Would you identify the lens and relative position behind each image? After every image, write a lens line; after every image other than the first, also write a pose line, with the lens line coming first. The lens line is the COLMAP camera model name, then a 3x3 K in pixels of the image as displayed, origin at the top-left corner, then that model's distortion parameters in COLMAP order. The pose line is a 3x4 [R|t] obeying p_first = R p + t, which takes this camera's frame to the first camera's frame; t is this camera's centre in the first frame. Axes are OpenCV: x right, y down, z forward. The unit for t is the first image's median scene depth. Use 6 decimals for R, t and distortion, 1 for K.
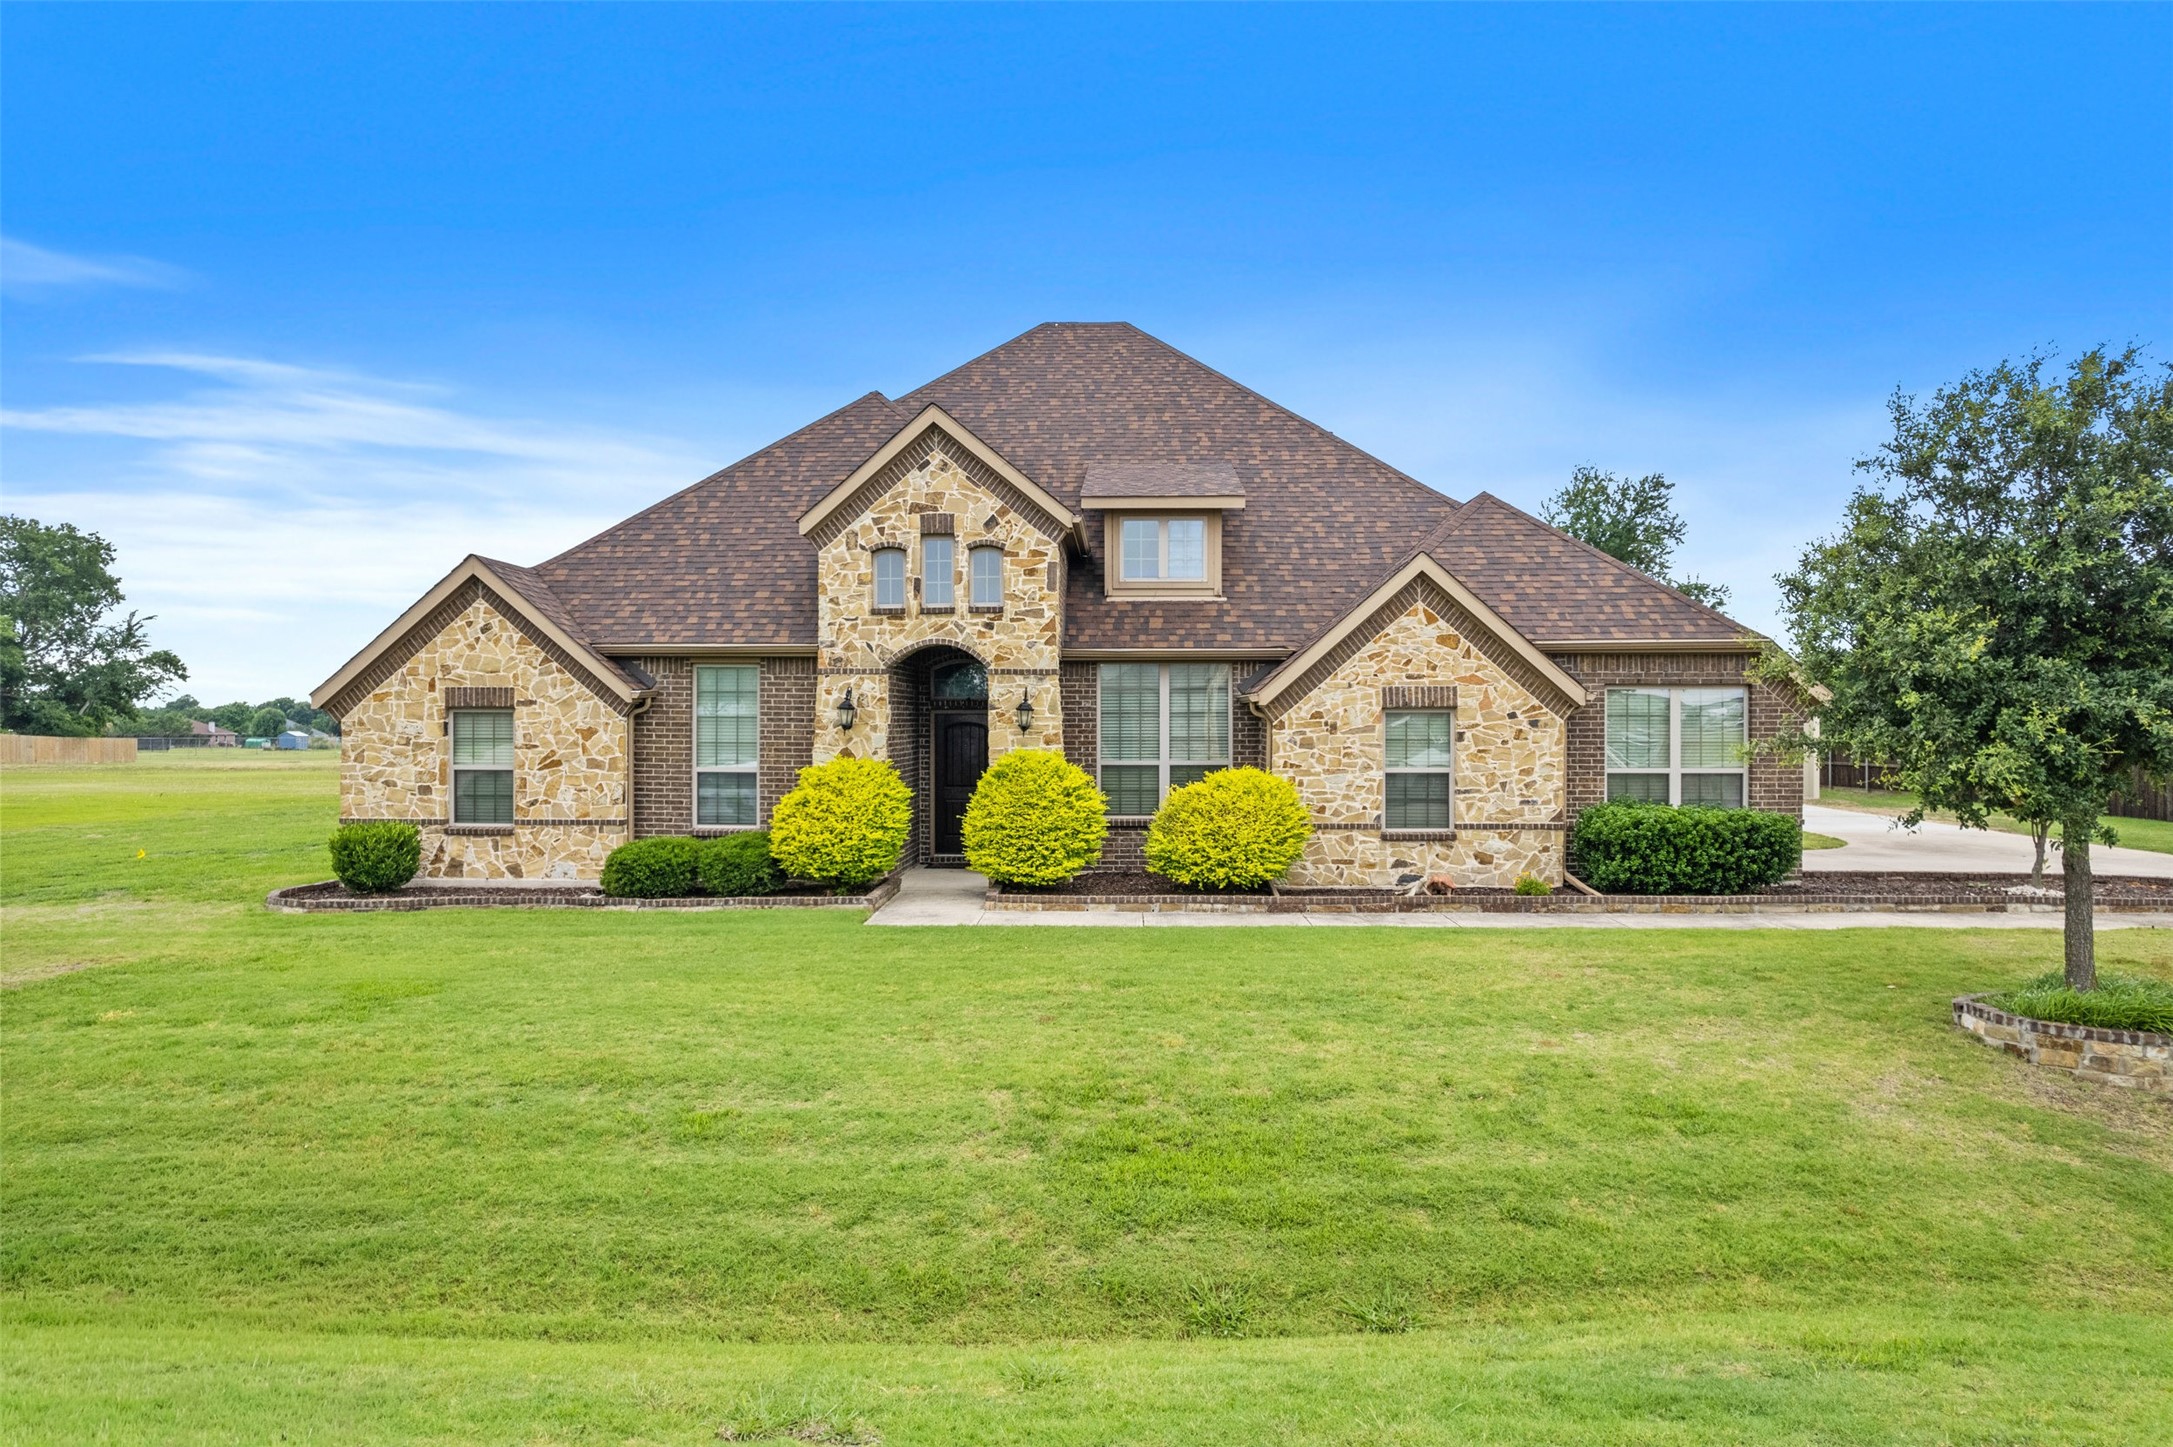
lens RADIAL K [[1383.4, 0, 1088.1], [0, 1383.4, 720.7], [0, 0, 1]] dist [-0.067506, 0.058007]
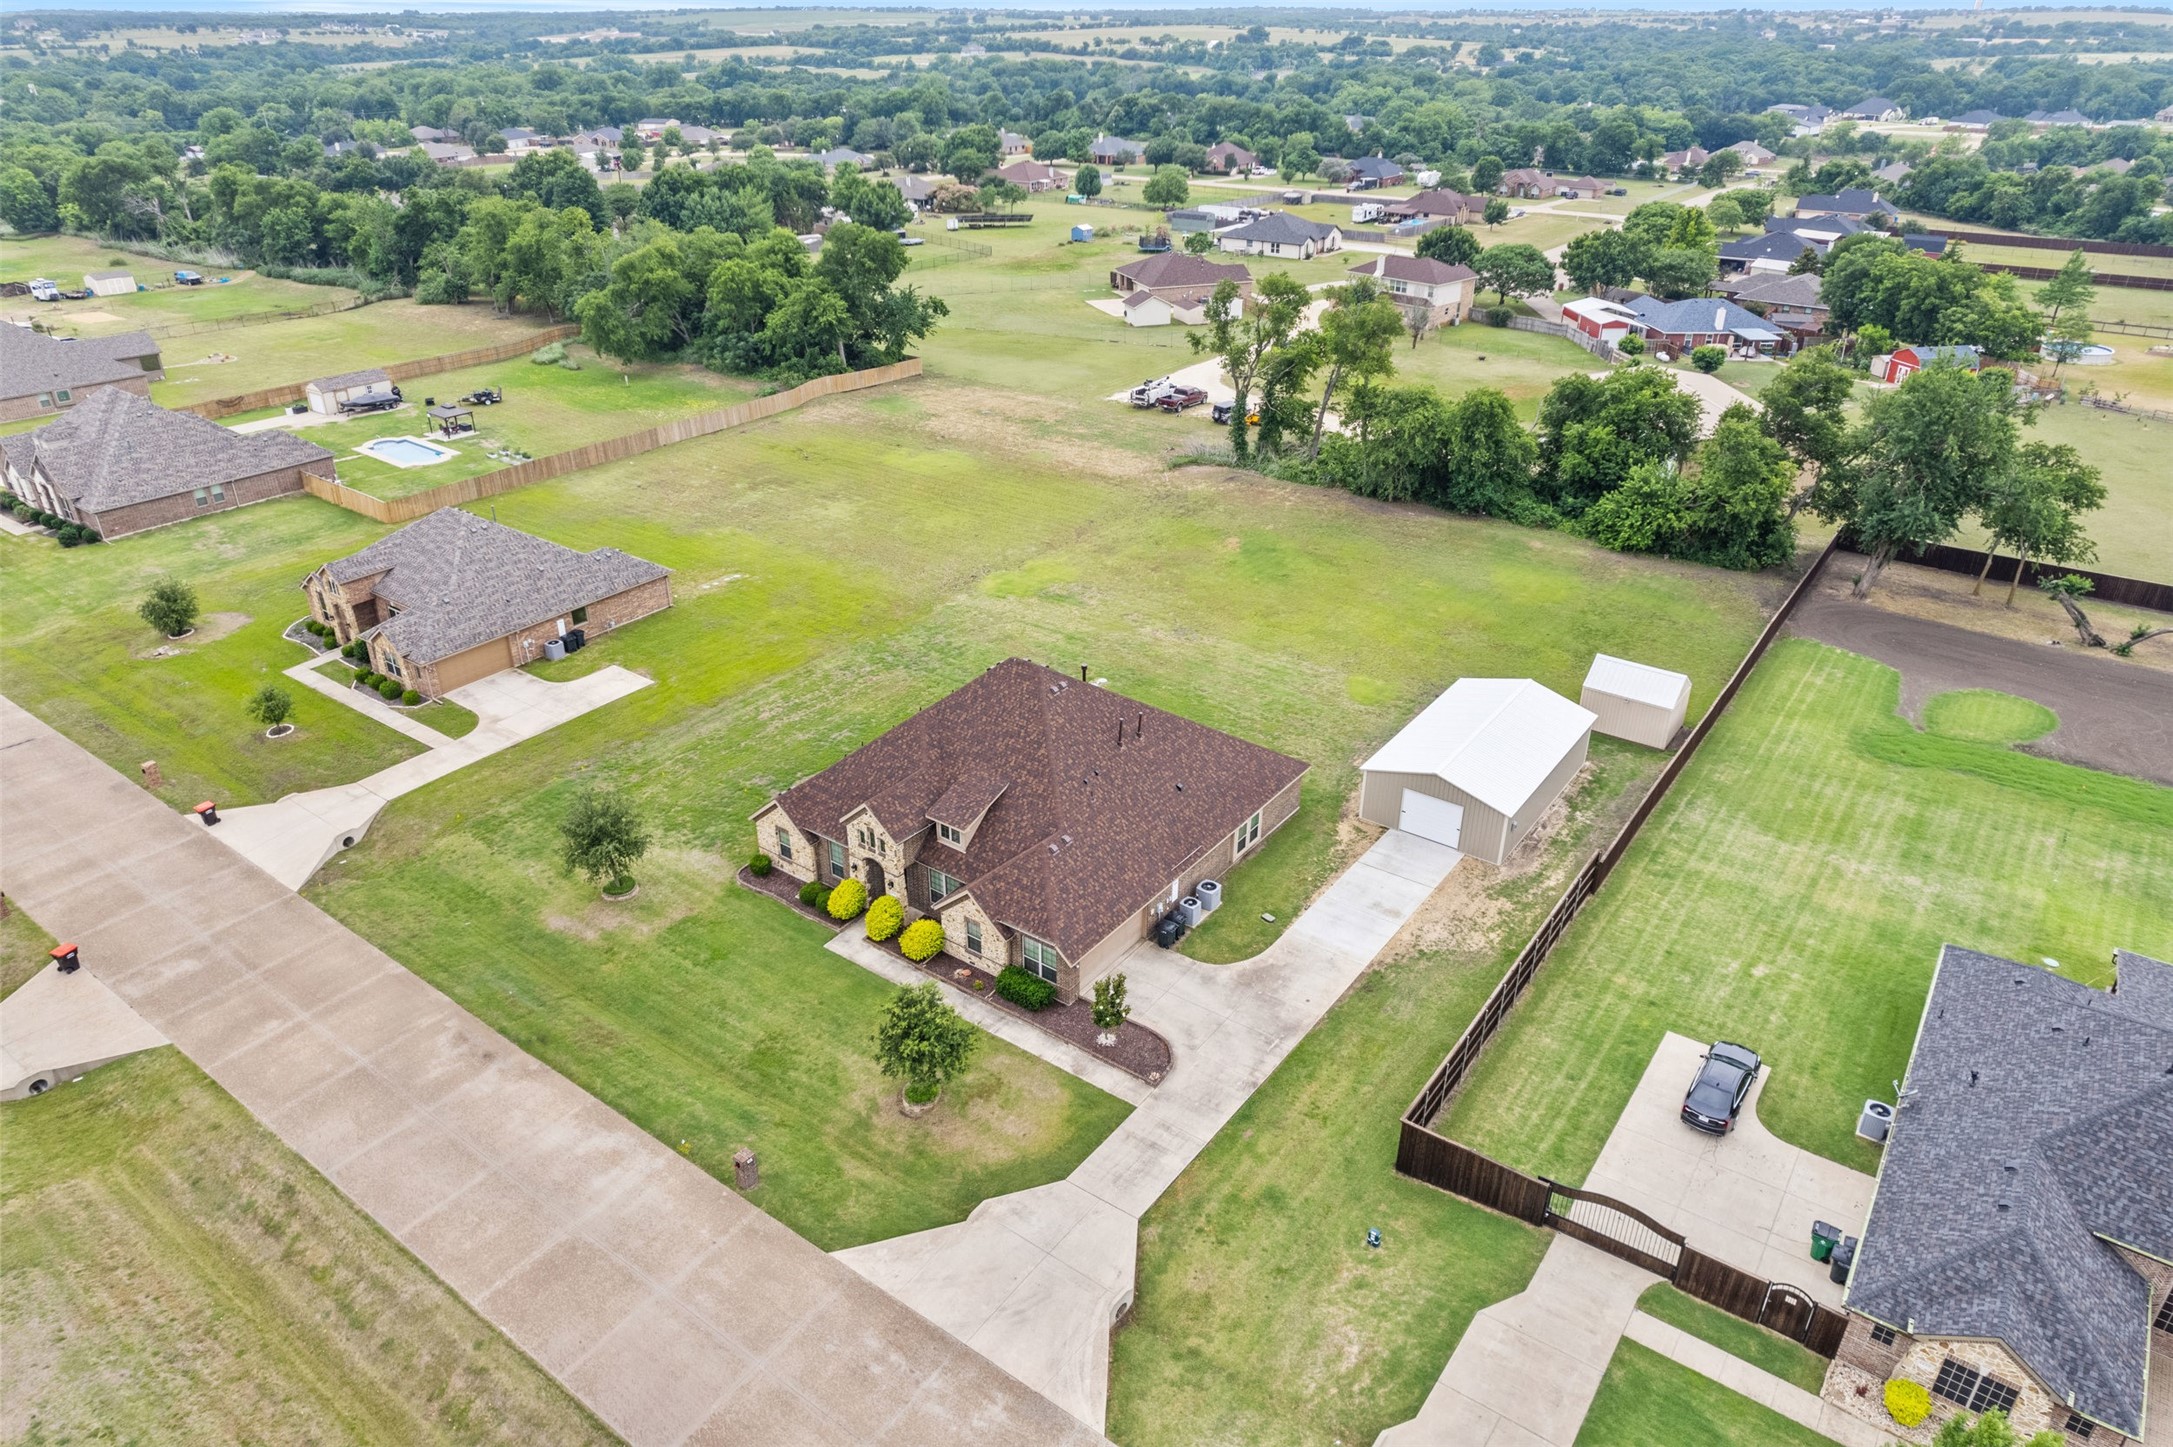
lens RADIAL K [[1383.4, 0, 1093.0], [0, 1383.4, 711.4], [0, 0, 1]] dist [-0.067506, 0.058007]
pose [[0.828953, 0.264662, -0.492739, 2.036933], [-0.004930, 0.884385, 0.466731, -2.081201], [0.559297, -0.384469, 0.734418, -1.155569]]
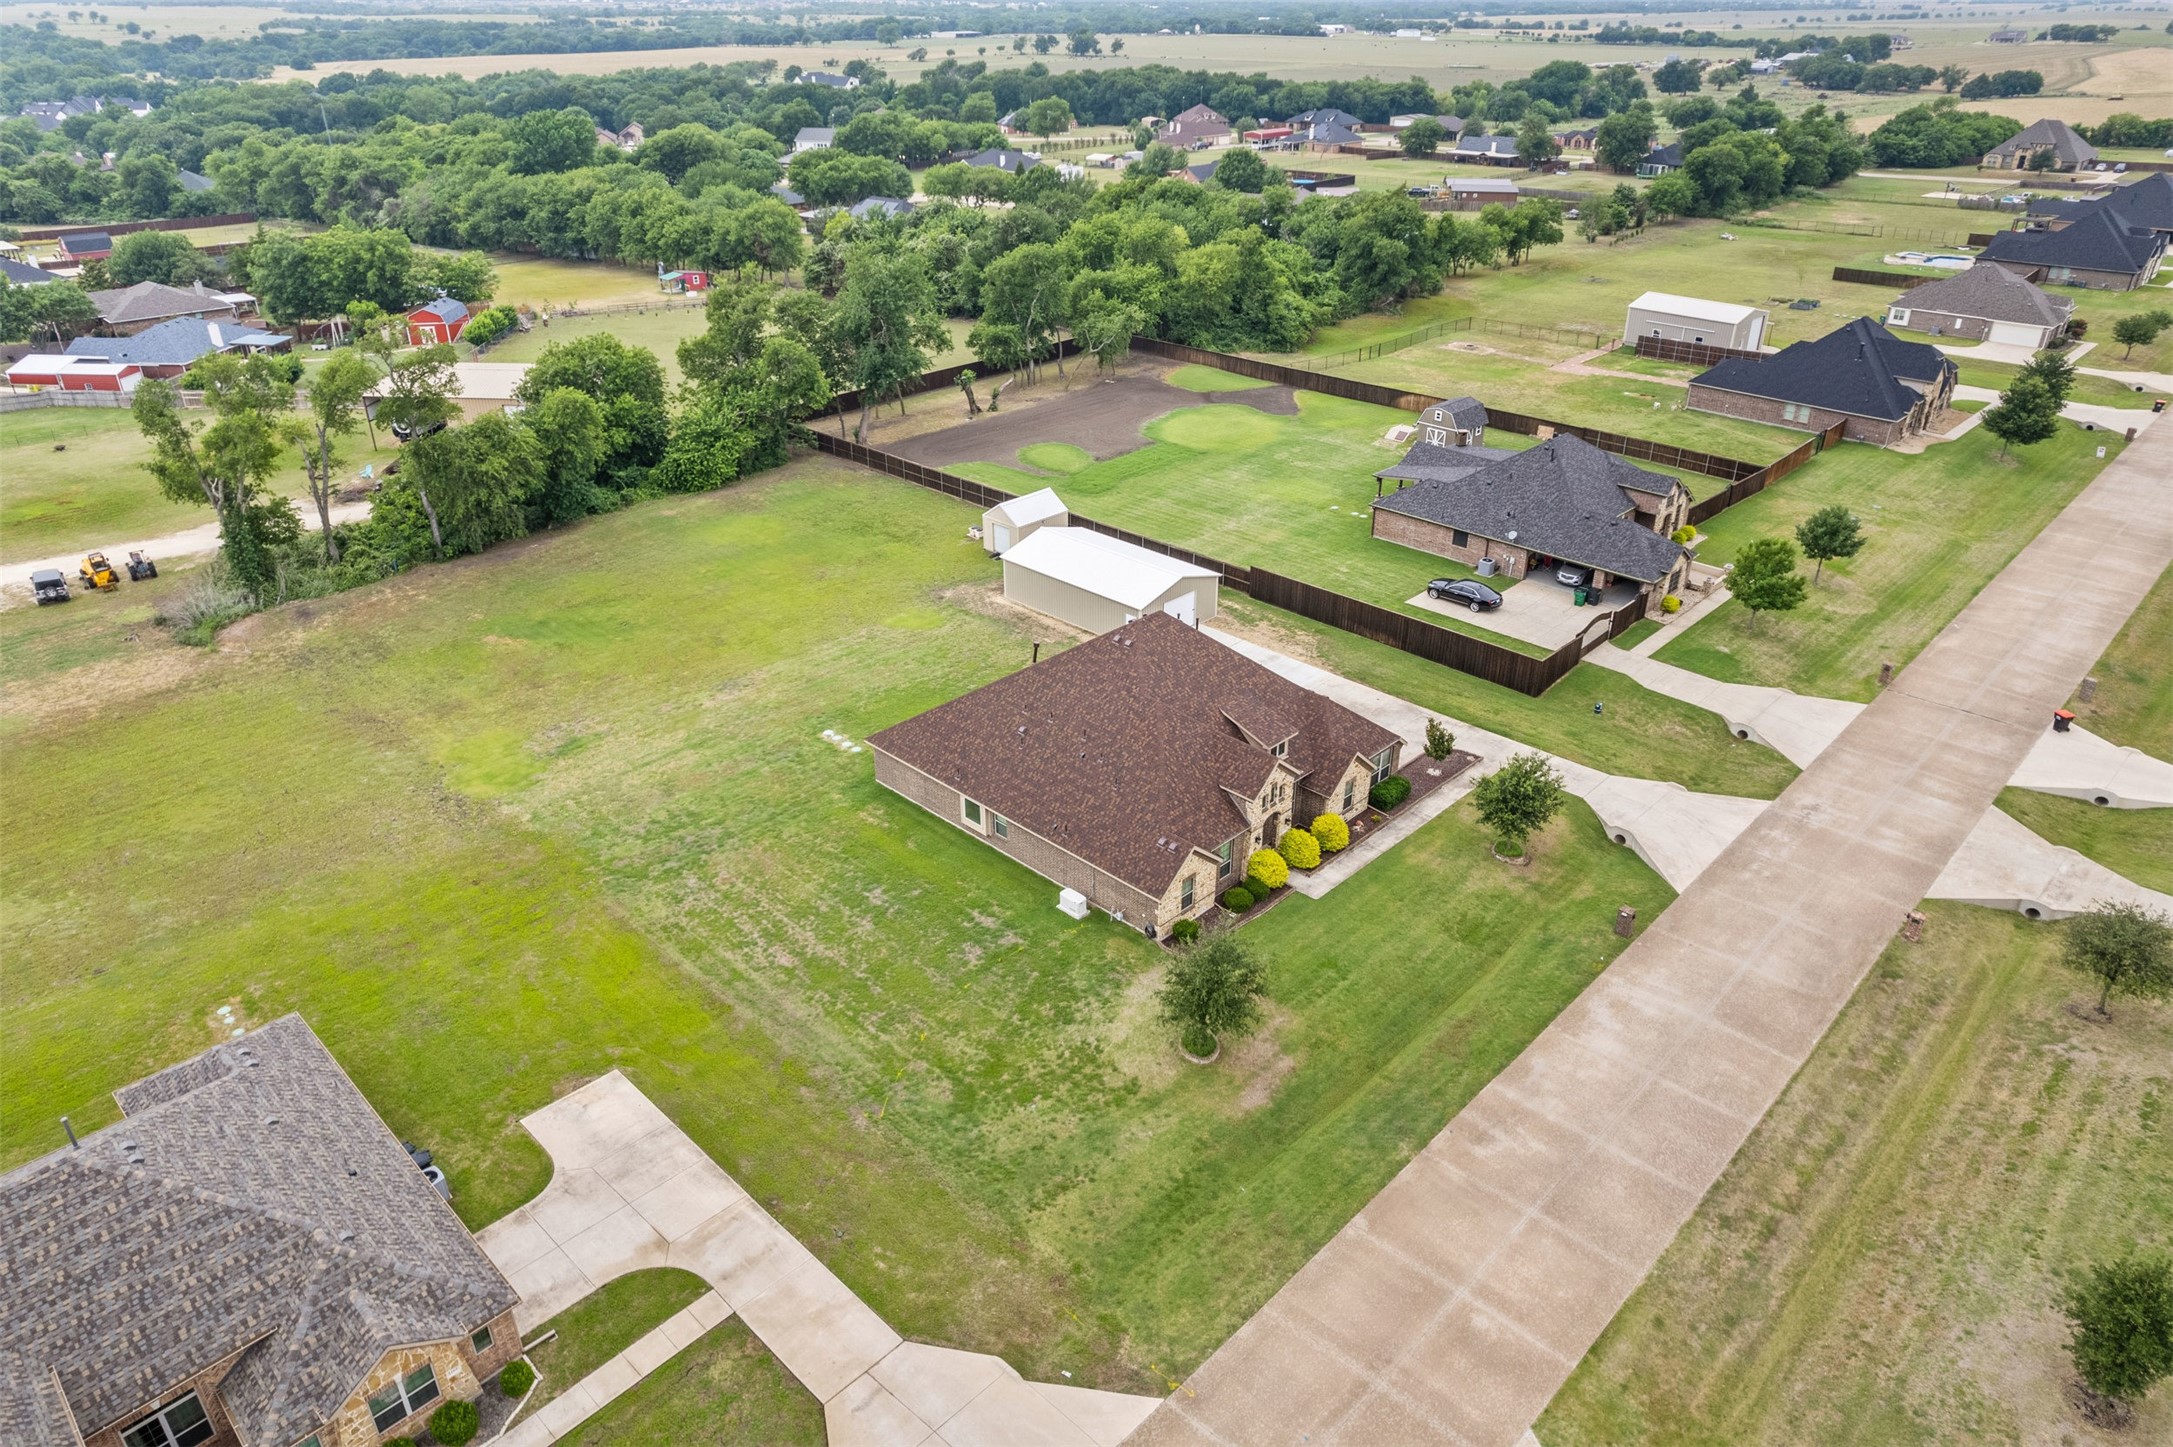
lens RADIAL K [[1383.4, 0, 1090.3], [0, 1383.4, 723.6], [0, 0, 1]] dist [-0.067506, 0.058007]
pose [[0.675001, -0.344162, 0.652630, -2.794150], [-0.006393, 0.881781, 0.471616, -2.025856], [-0.737789, -0.322514, 0.593003, -0.749802]]
